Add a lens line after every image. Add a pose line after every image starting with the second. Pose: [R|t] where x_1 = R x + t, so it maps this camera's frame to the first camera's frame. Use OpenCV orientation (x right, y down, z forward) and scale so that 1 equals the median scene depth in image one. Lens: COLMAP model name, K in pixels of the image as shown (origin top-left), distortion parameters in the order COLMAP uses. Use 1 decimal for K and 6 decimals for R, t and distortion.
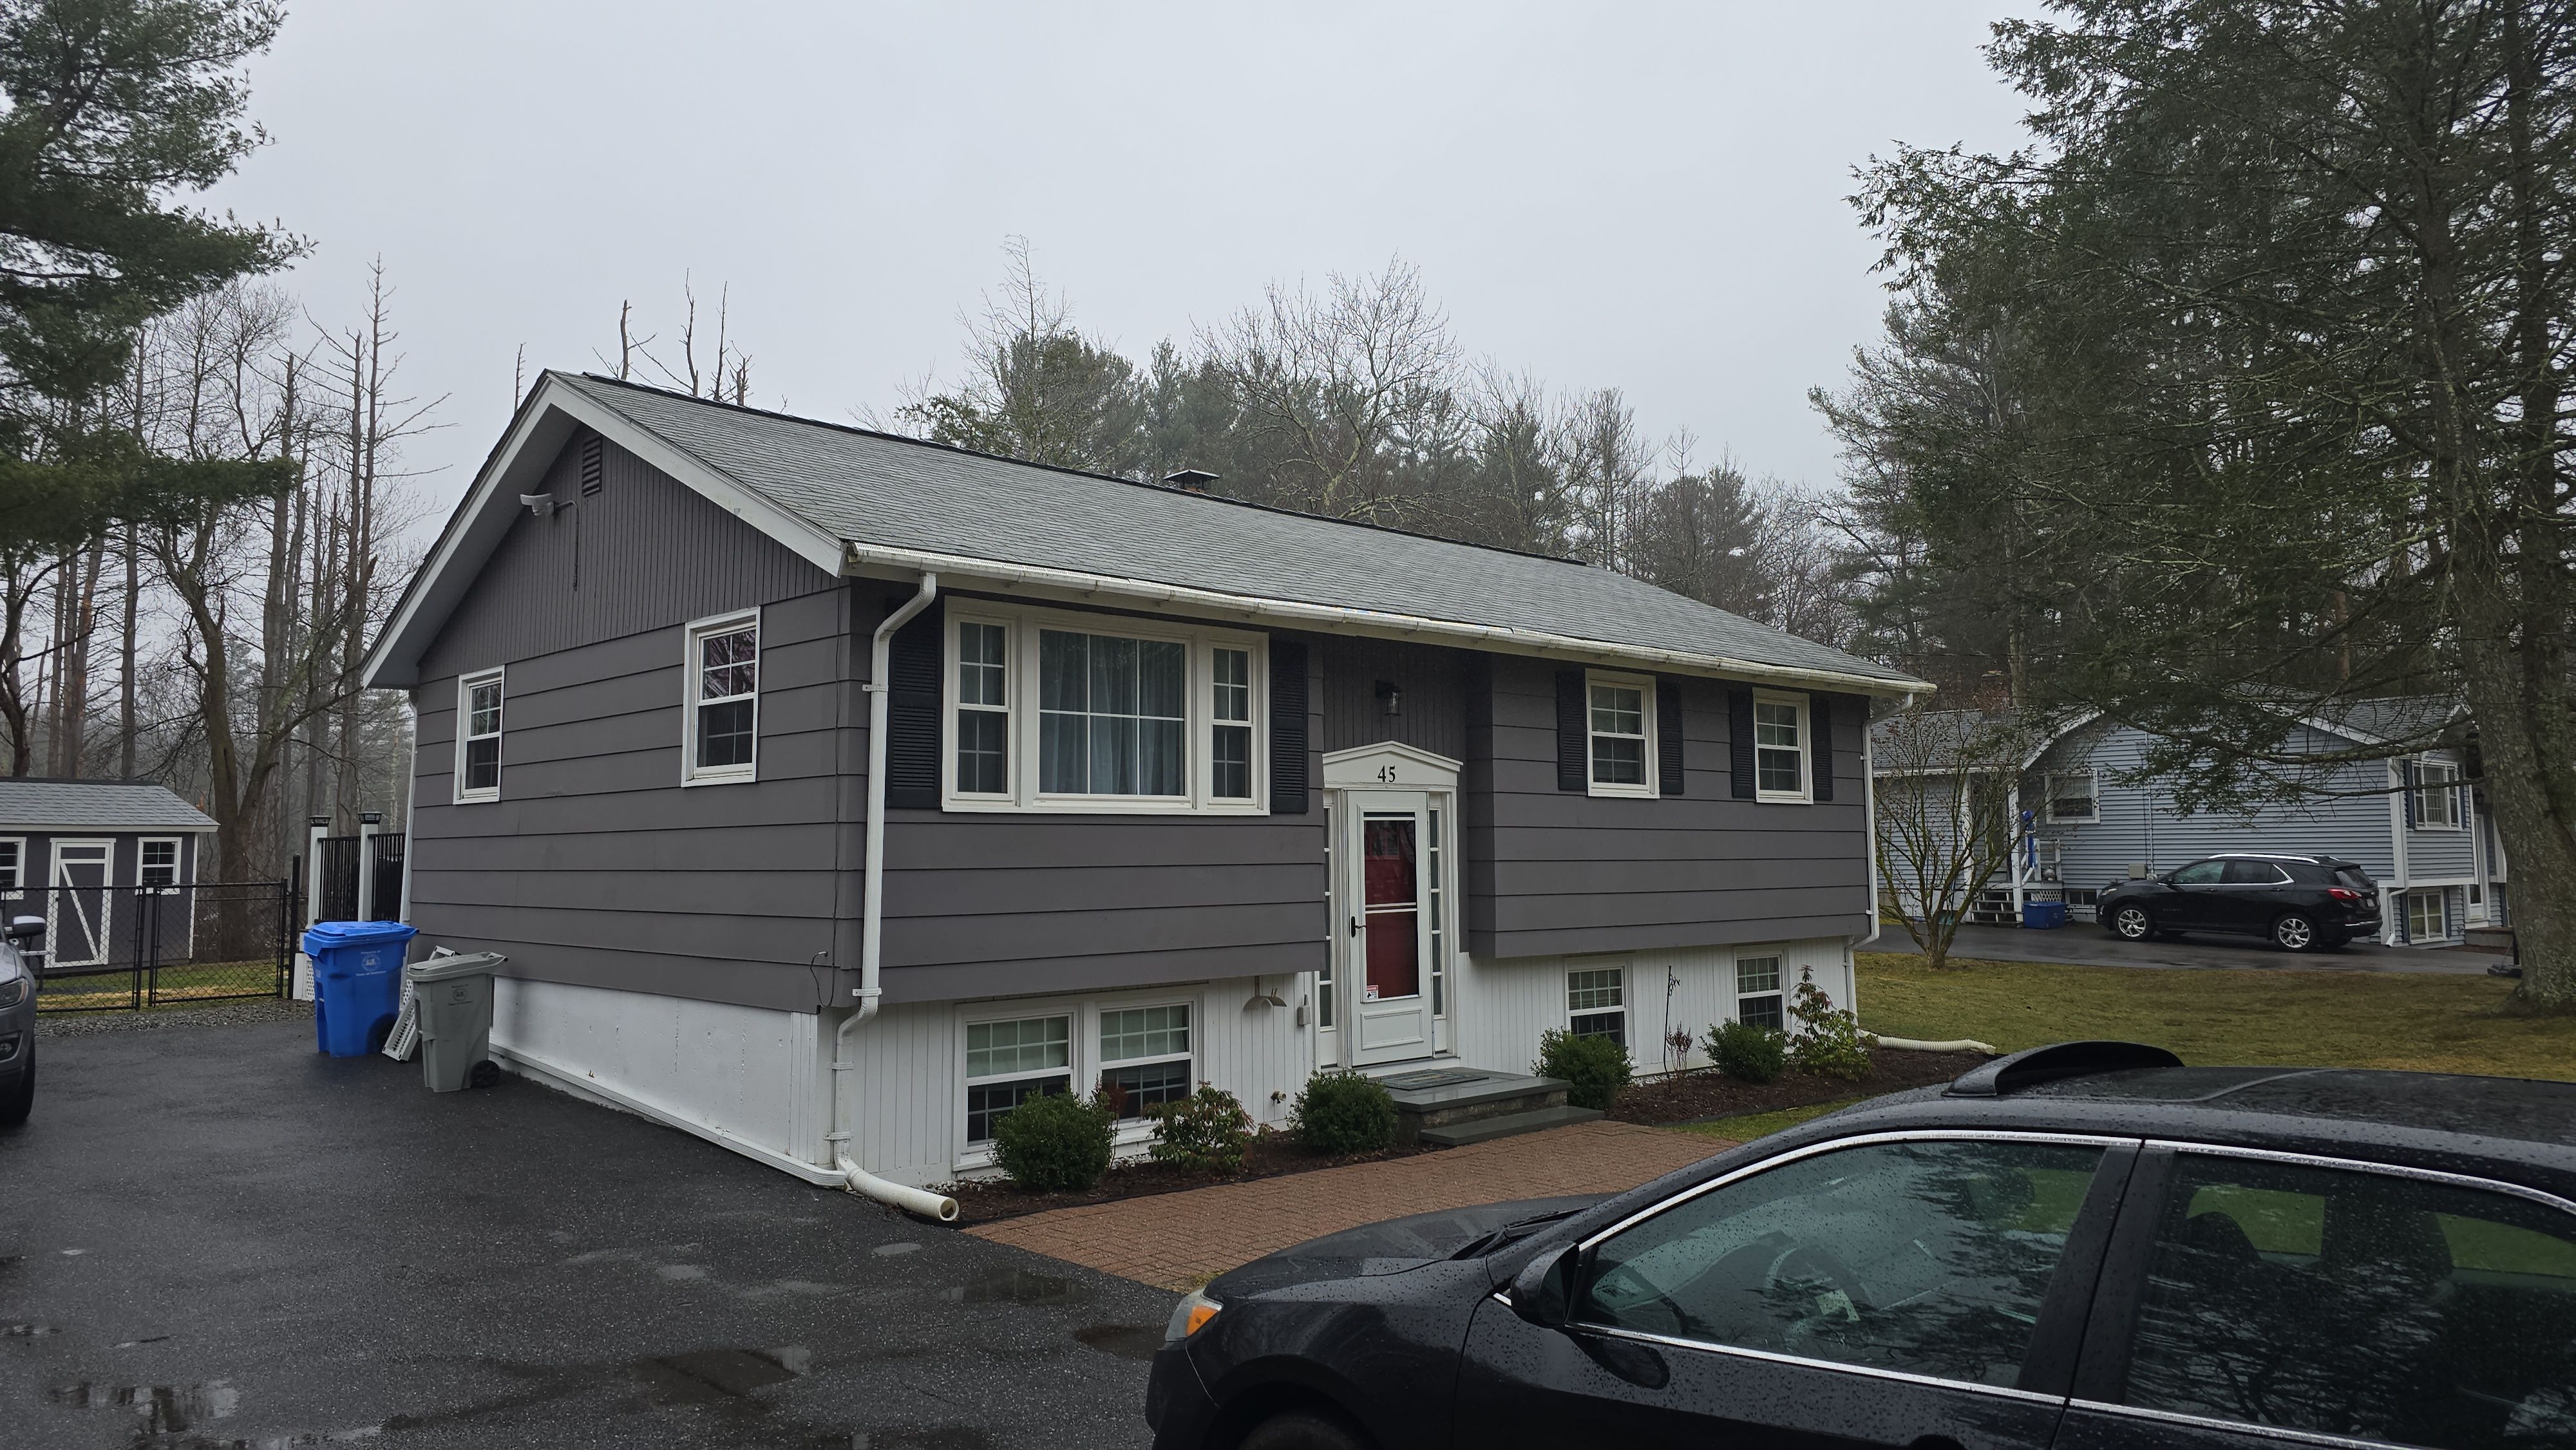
lens RADIAL K [[1725.4, 0, 1280.0], [0, 1725.4, 744.4], [0, 0, 1]] dist [0.072459, -0.027652]
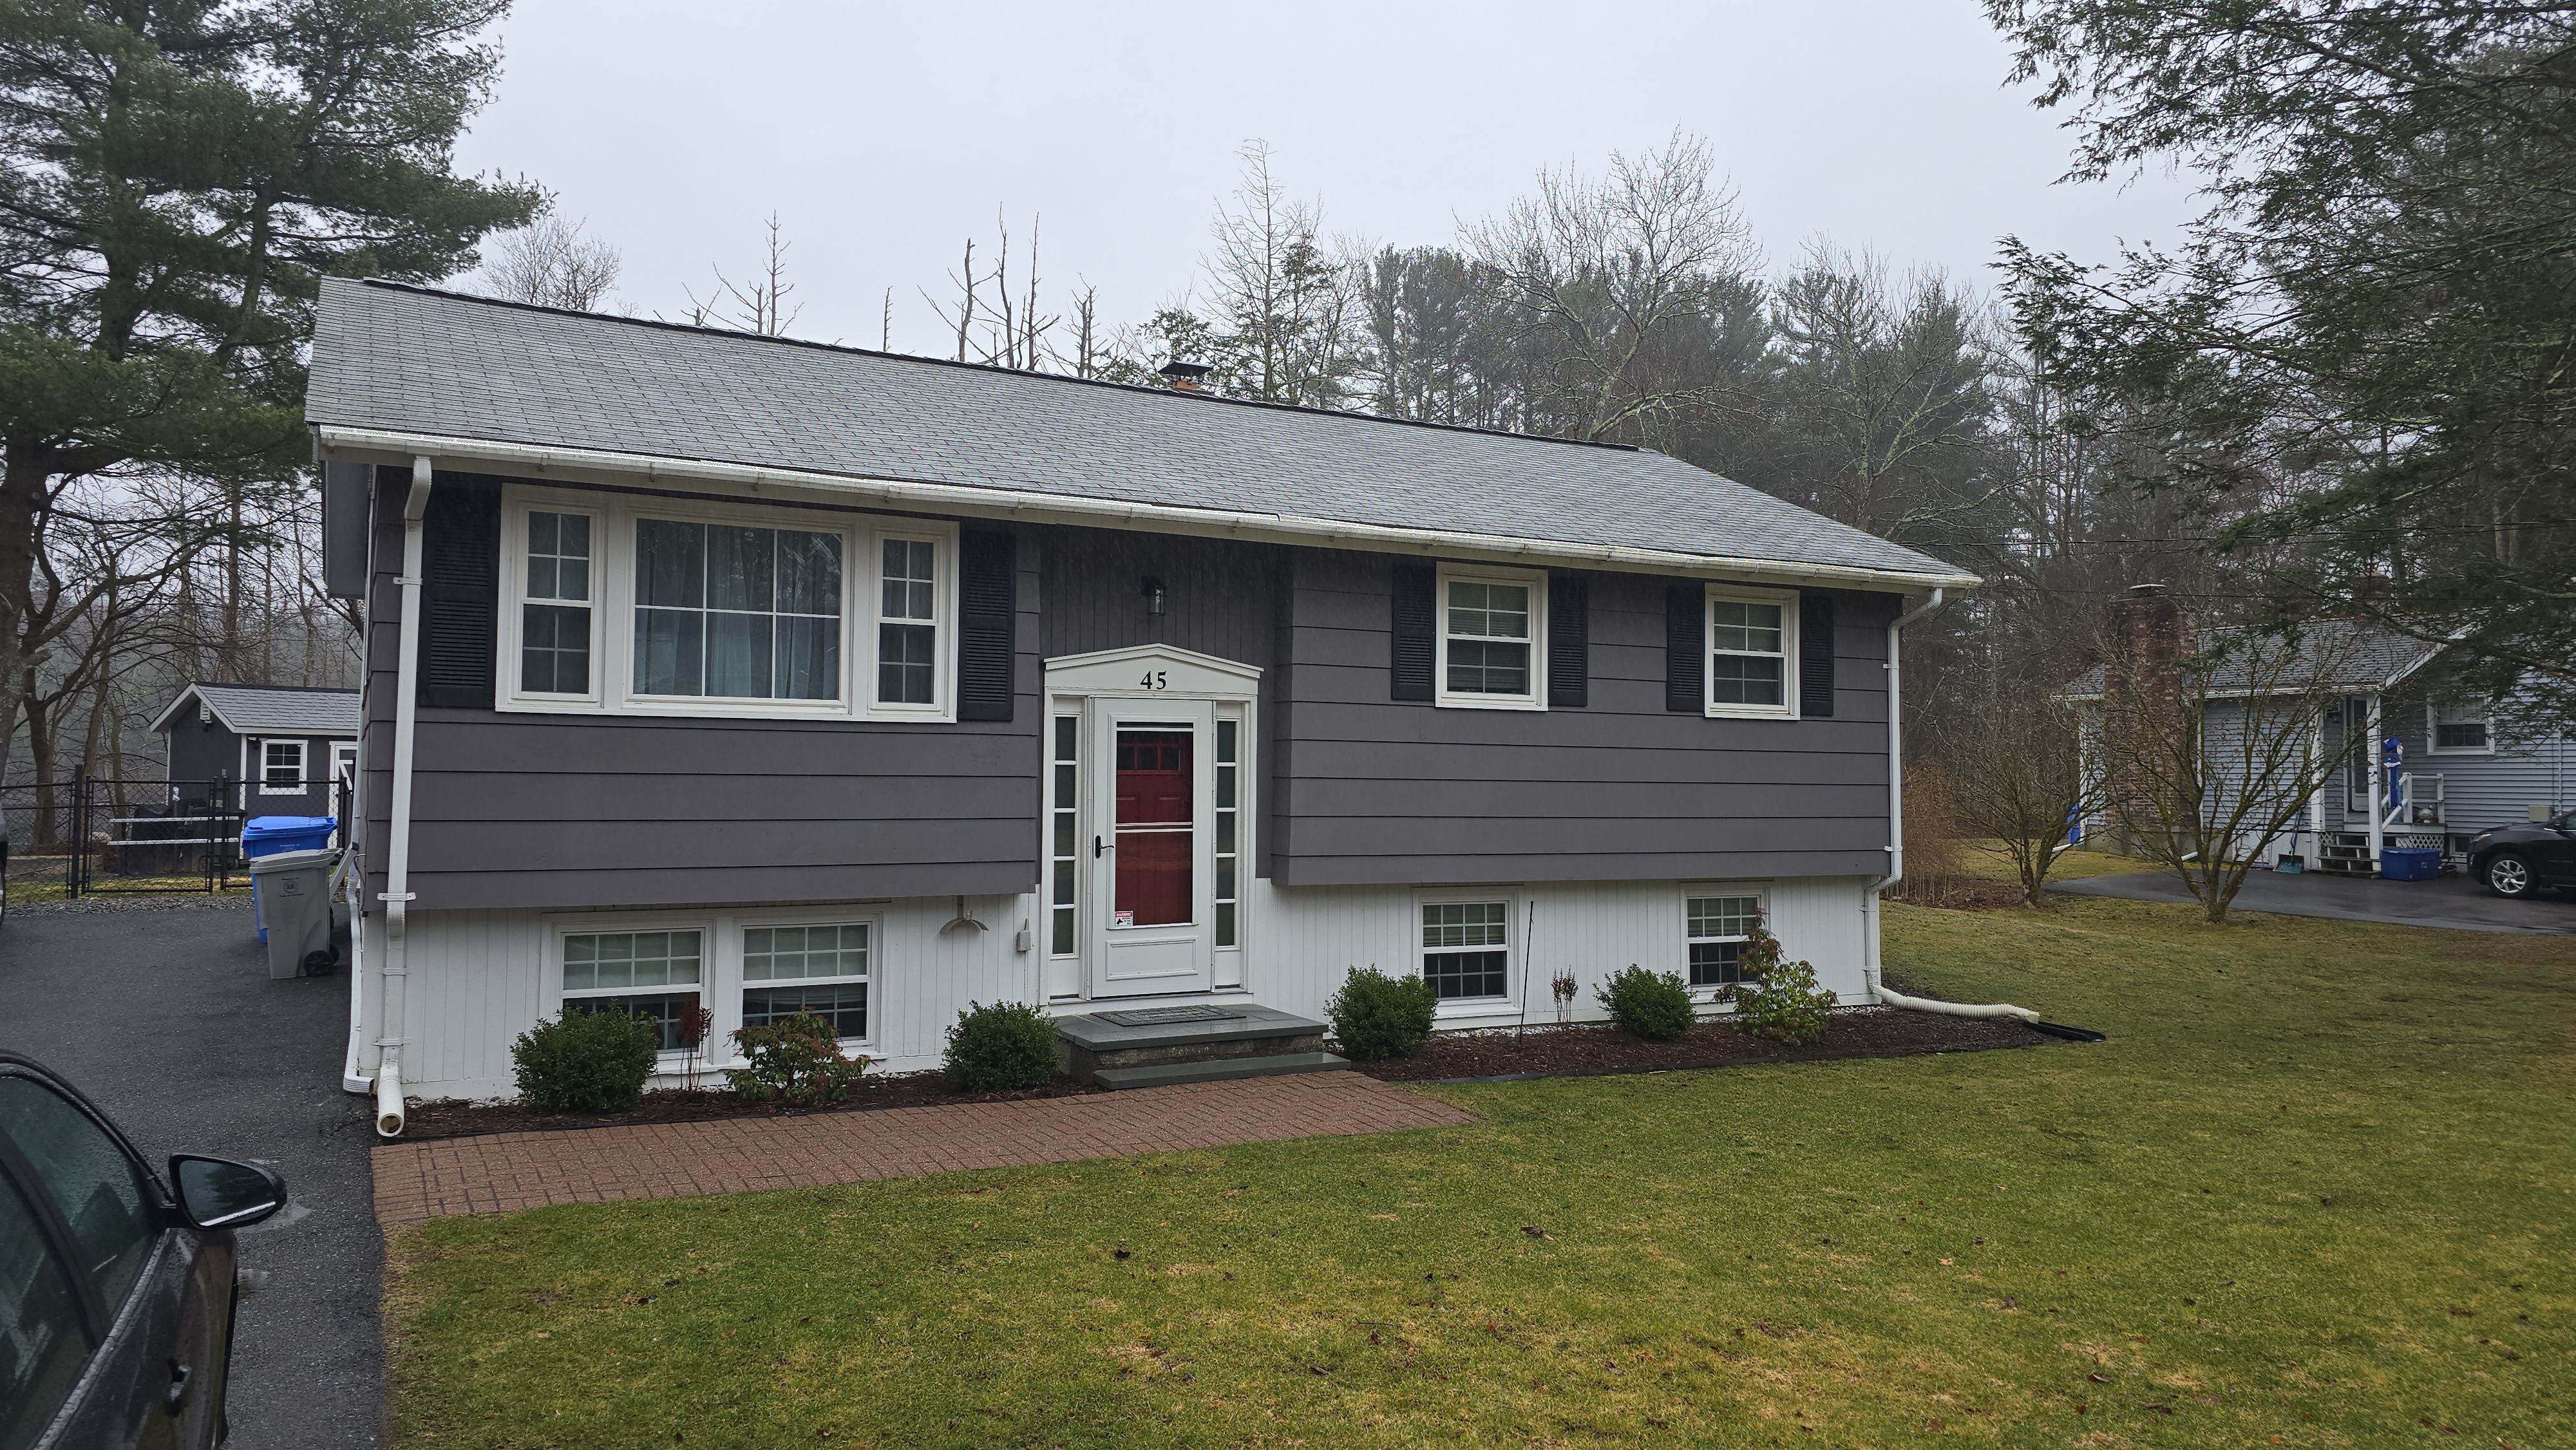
lens RADIAL K [[1725.4, 0, 1290.0], [0, 1725.4, 745.7], [0, 0, 1]] dist [0.072459, -0.027652]
pose [[0.965517, 0.011879, -0.260071, 0.360912], [-0.000329, 0.999013, 0.044410, 0.011229], [0.260341, -0.042793, 0.964568, 0.140952]]
